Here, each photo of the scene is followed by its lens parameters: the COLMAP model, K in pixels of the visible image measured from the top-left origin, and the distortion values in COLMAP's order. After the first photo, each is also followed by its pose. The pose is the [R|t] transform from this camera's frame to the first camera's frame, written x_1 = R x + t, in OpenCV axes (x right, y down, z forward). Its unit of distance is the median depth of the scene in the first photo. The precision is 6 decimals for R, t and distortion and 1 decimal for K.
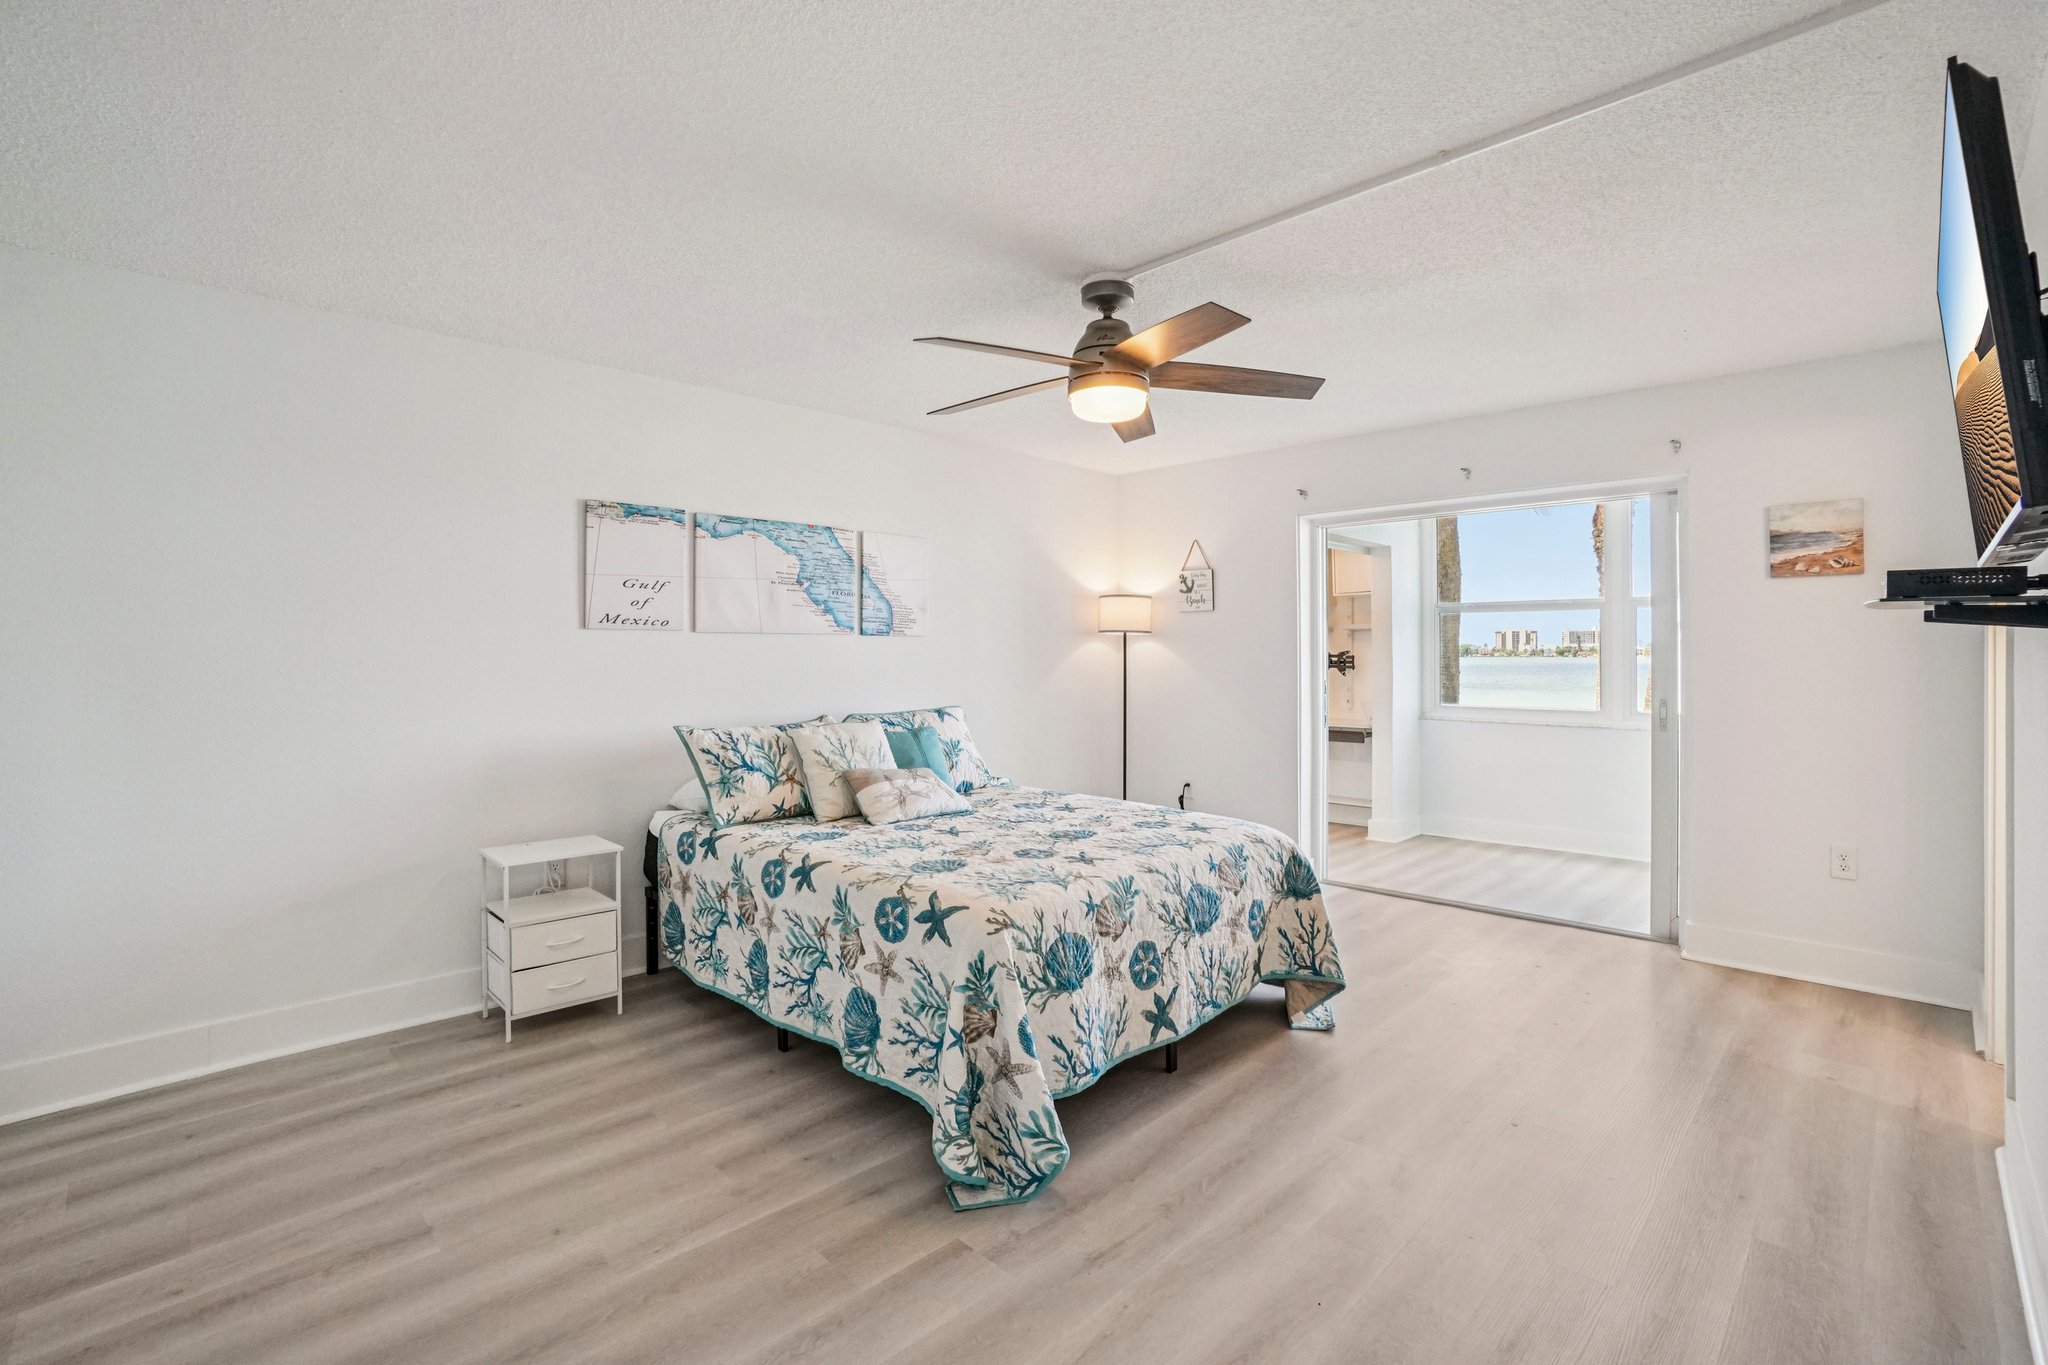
lens RADIAL K [[910.5, 0, 1016.5], [0, 910.5, 675.8], [0, 0, 1]] dist [-0.050412, 0.016062]
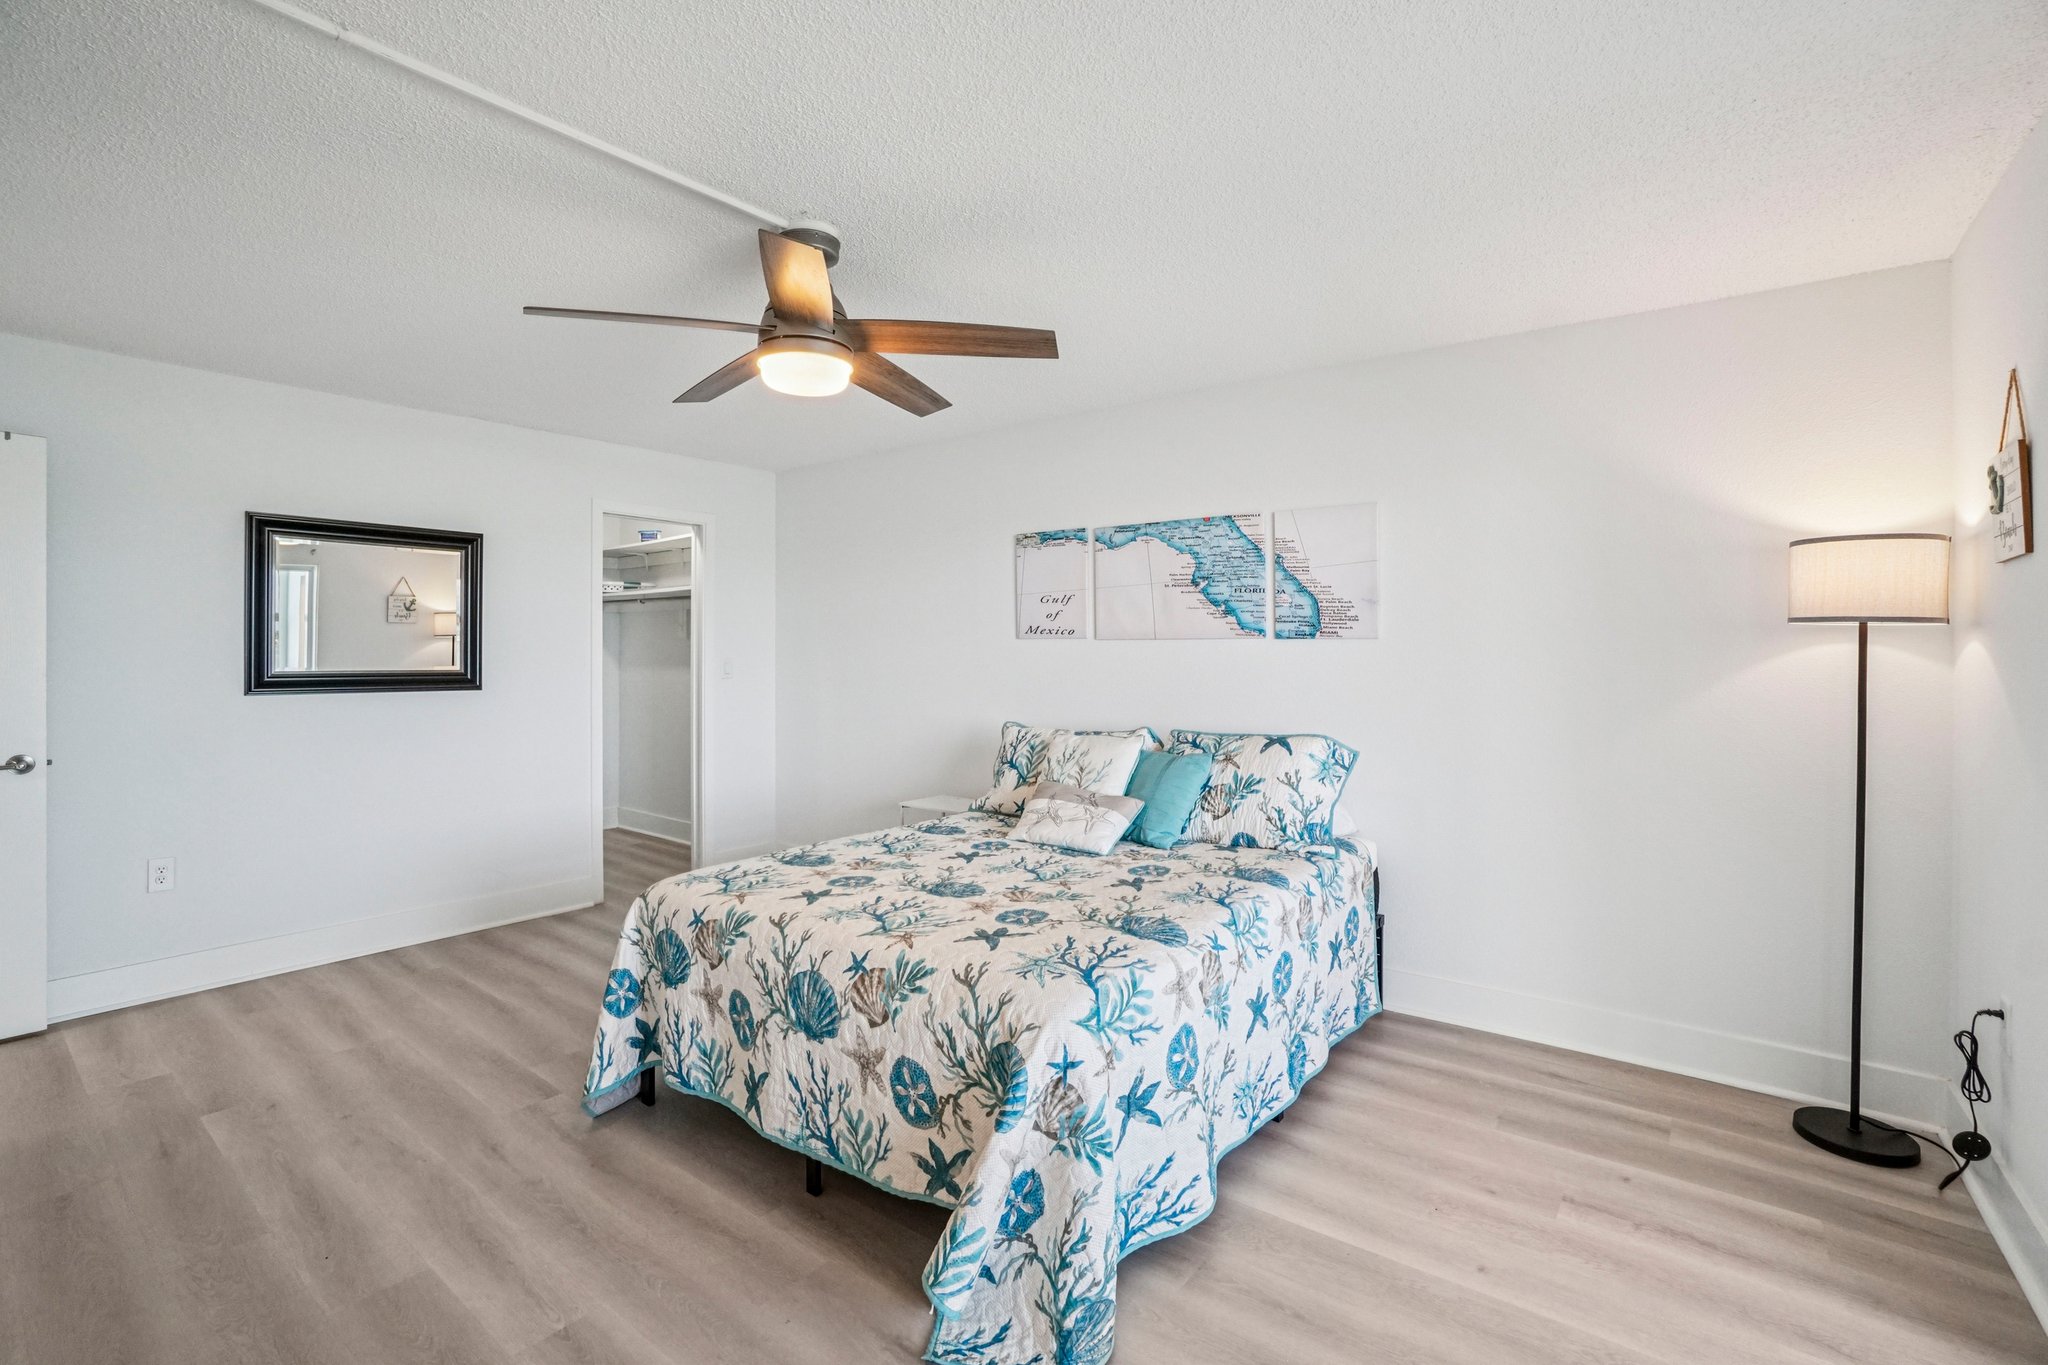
lens RADIAL K [[910.5, 0, 1037.6], [0, 910.5, 661.2], [0, 0, 1]] dist [-0.050412, 0.016062]
pose [[0.141127, 0.013722, -0.989896, 0.813350], [-0.026301, 0.999603, 0.010107, -0.036131], [0.989642, 0.024609, 0.141432, 0.896221]]
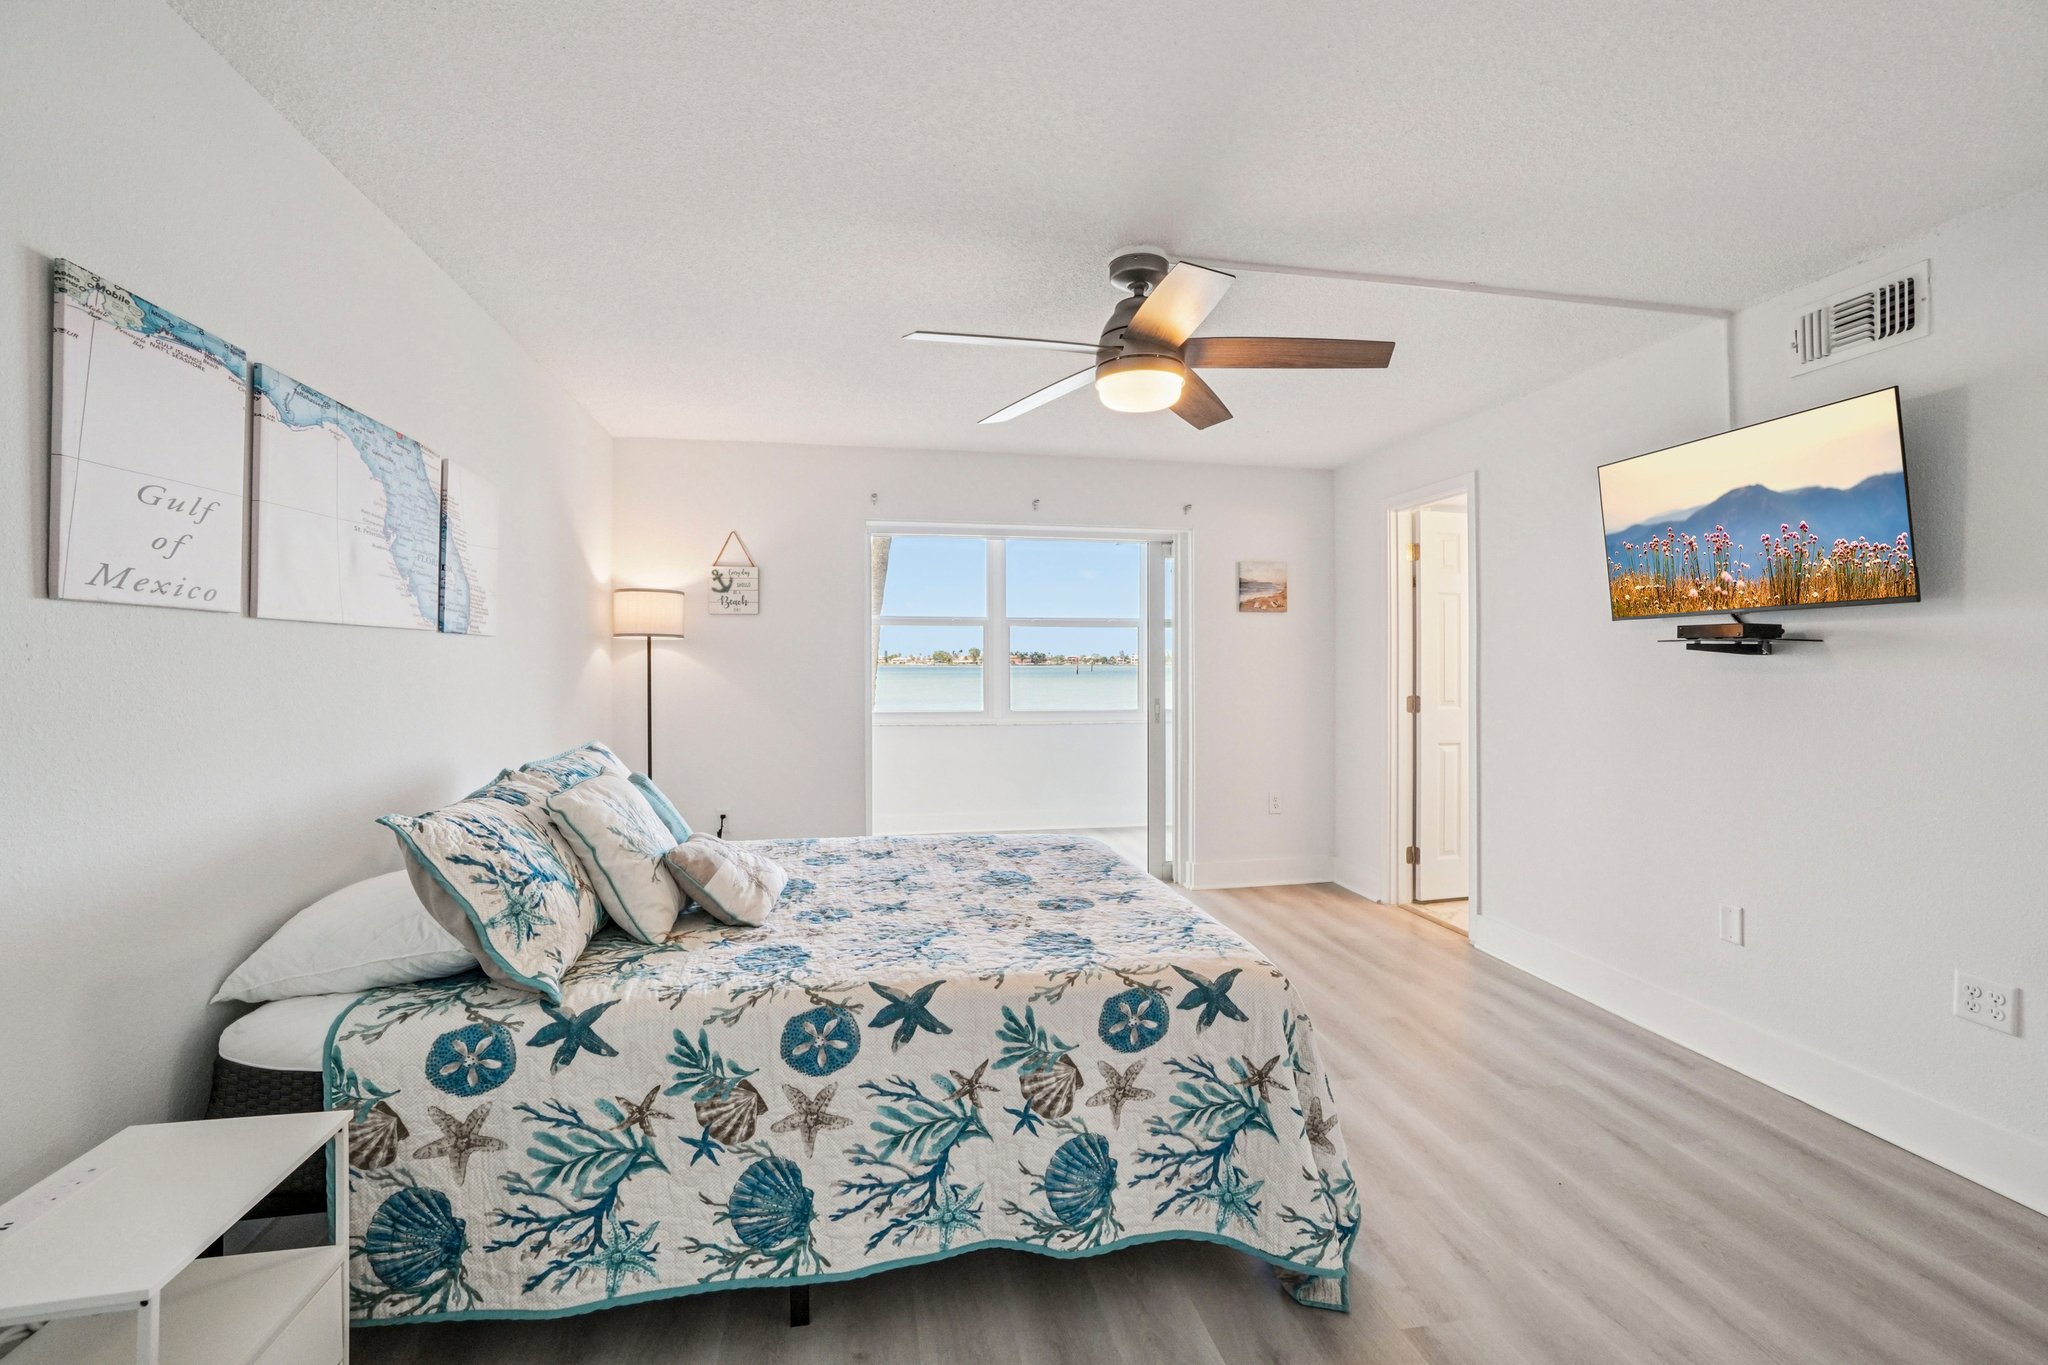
lens RADIAL K [[910.5, 0, 1026.4], [0, 910.5, 682.1], [0, 0, 1]] dist [-0.050412, 0.016062]
pose [[0.564388, -0.015153, 0.825371, -0.584078], [0.017311, 0.999829, 0.006519, -0.012378], [-0.825328, 0.010609, 0.564554, 0.474927]]
